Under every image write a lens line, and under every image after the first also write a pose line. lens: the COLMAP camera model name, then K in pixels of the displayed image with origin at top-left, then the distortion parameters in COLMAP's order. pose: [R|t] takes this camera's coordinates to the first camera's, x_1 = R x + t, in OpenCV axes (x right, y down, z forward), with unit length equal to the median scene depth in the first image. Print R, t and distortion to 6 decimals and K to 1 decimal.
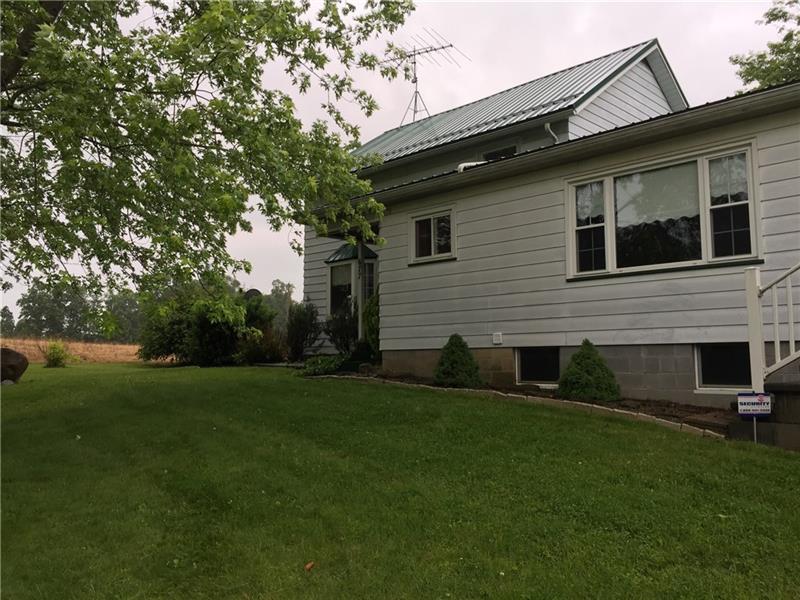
lens RADIAL K [[691.3, 0, 401.0], [0, 691.3, 302.3], [0, 0, 1]] dist [0.070820, -0.013219]
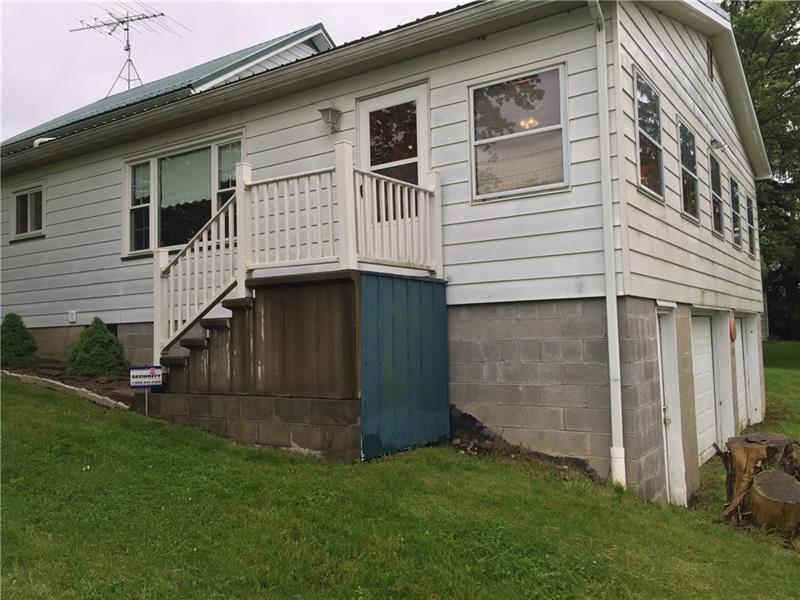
lens RADIAL K [[691.3, 0, 399.0], [0, 691.3, 296.3], [0, 0, 1]] dist [0.070820, -0.013219]
pose [[0.984328, -0.014995, 0.175706, 0.461686], [0.009211, 0.999390, 0.033689, -0.007894], [-0.176104, -0.031542, 0.983866, -0.082277]]
